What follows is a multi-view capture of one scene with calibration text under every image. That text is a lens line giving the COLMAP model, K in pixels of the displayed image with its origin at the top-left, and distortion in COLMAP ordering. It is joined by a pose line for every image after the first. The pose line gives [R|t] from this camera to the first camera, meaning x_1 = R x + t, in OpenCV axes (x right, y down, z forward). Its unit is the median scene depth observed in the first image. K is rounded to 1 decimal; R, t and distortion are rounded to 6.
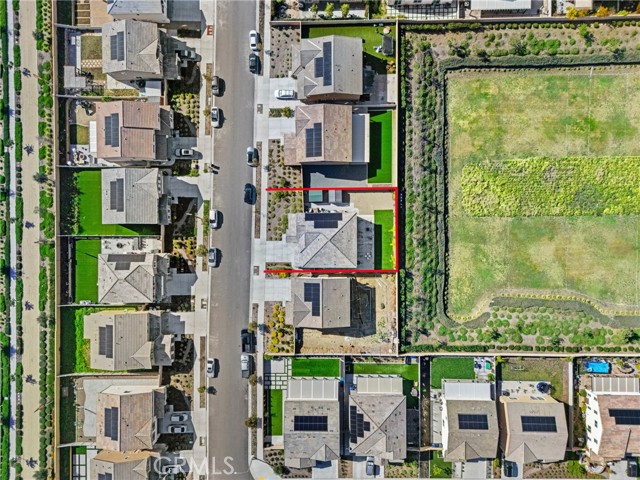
lens RADIAL K [[474.2, 0, 320.0], [0, 474.2, 240.0], [0, 0, 1]] dist [0.101967, -0.109156]
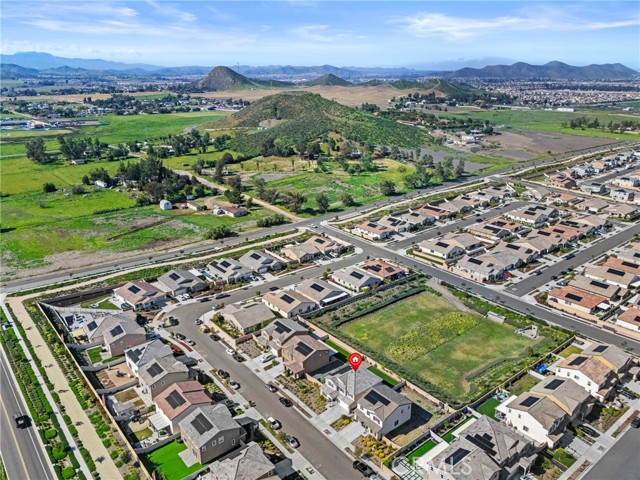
lens RADIAL K [[490.0, 0, 320.0], [0, 490.0, 240.0], [0, 0, 1]] dist [0.114232, -0.114771]
pose [[0.770883, -0.176717, 0.611973, -0.825634], [0.636561, 0.248425, -0.730120, 0.841983], [-0.023005, 0.952395, 0.303998, 0.164847]]
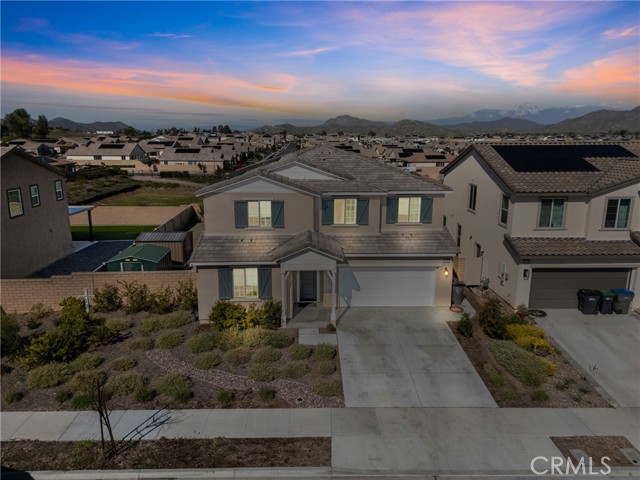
lens RADIAL K [[474.2, 0, 320.0], [0, 474.2, 240.0], [0, 0, 1]] dist [0.101967, -0.109156]
pose [[-0.032431, -0.190189, 0.981212, -0.258512], [0.999474, -0.006387, 0.031797, -0.010194], [0.000220, 0.981727, 0.190297, 0.913511]]
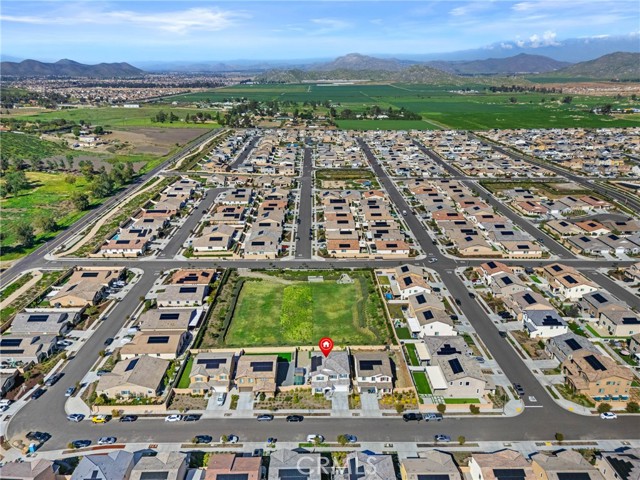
lens RADIAL K [[474.2, 0, 320.0], [0, 474.2, 240.0], [0, 0, 1]] dist [0.101967, -0.109156]
pose [[-0.015165, -0.310261, 0.950530, -1.199046], [0.999867, -0.010429, 0.012548, -0.042020], [0.006020, 0.950594, 0.310378, 0.165972]]
